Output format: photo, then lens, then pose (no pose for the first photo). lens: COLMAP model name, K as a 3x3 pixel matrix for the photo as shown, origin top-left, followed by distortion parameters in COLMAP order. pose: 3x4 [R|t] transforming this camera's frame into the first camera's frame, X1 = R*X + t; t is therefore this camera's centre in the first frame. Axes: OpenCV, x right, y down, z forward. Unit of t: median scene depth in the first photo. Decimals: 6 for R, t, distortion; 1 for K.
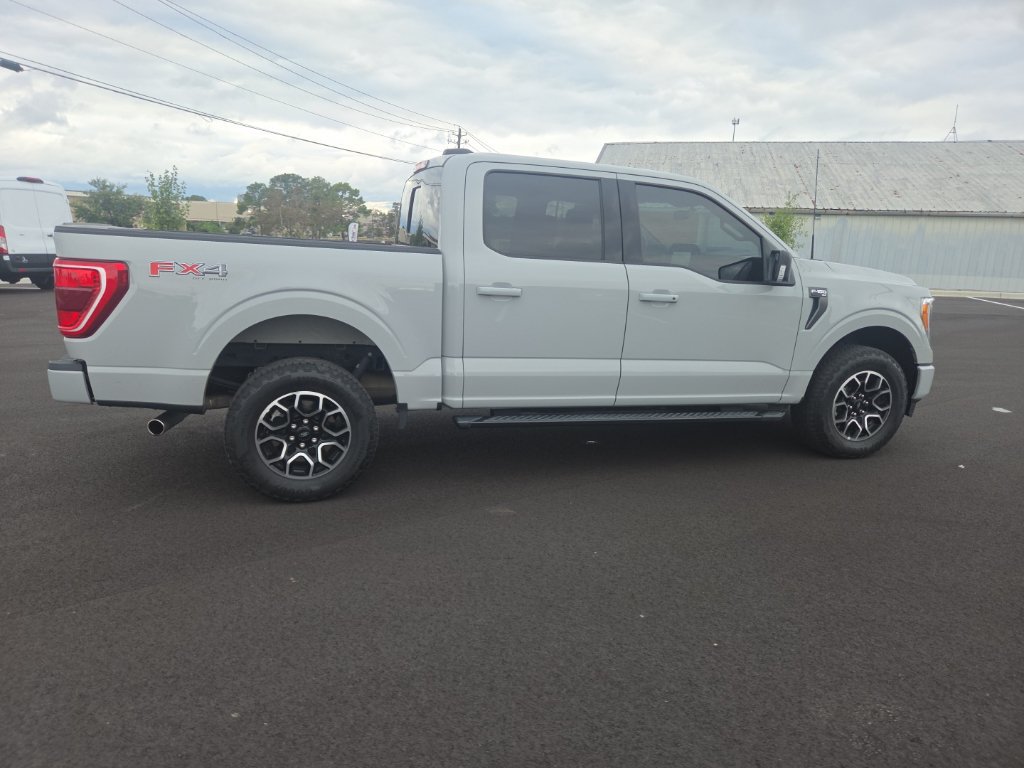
lens RADIAL K [[685.2, 0, 495.9], [0, 685.2, 388.9], [0, 0, 1]] dist [0.071369, -0.060200]
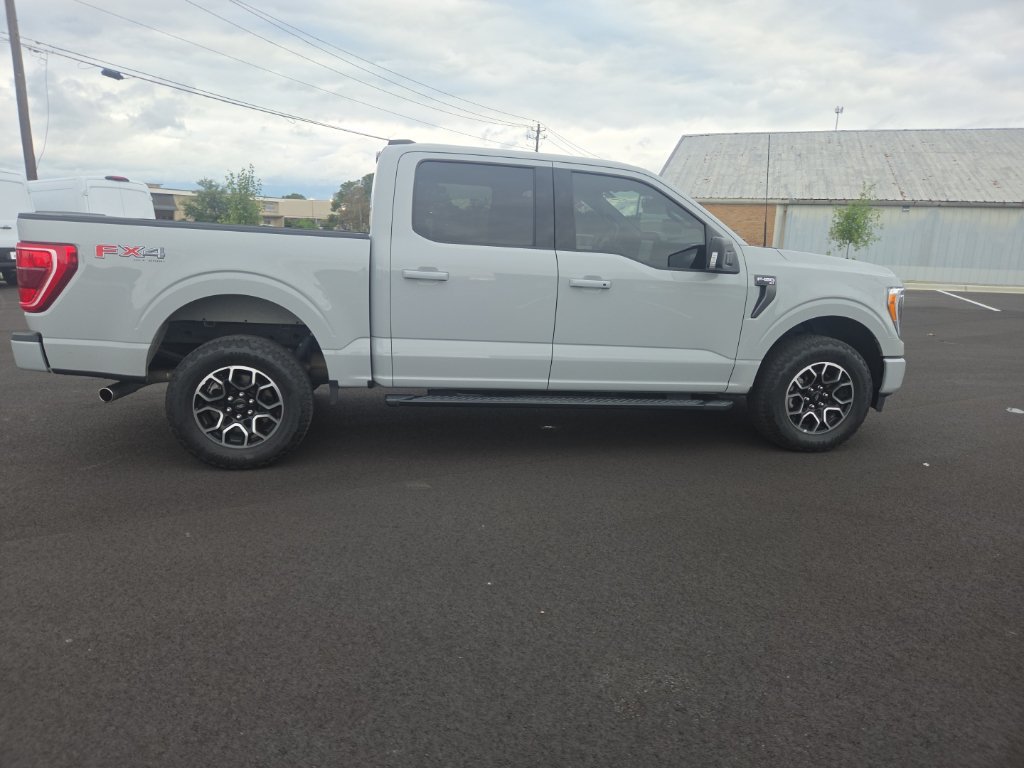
lens RADIAL K [[685.2, 0, 495.1], [0, 685.2, 380.0], [0, 0, 1]] dist [0.071369, -0.060200]
pose [[0.992249, 0.025029, -0.121722, 0.225964], [-0.025773, 0.999657, -0.004544, 0.017903], [0.121567, 0.007646, 0.992554, -0.020334]]
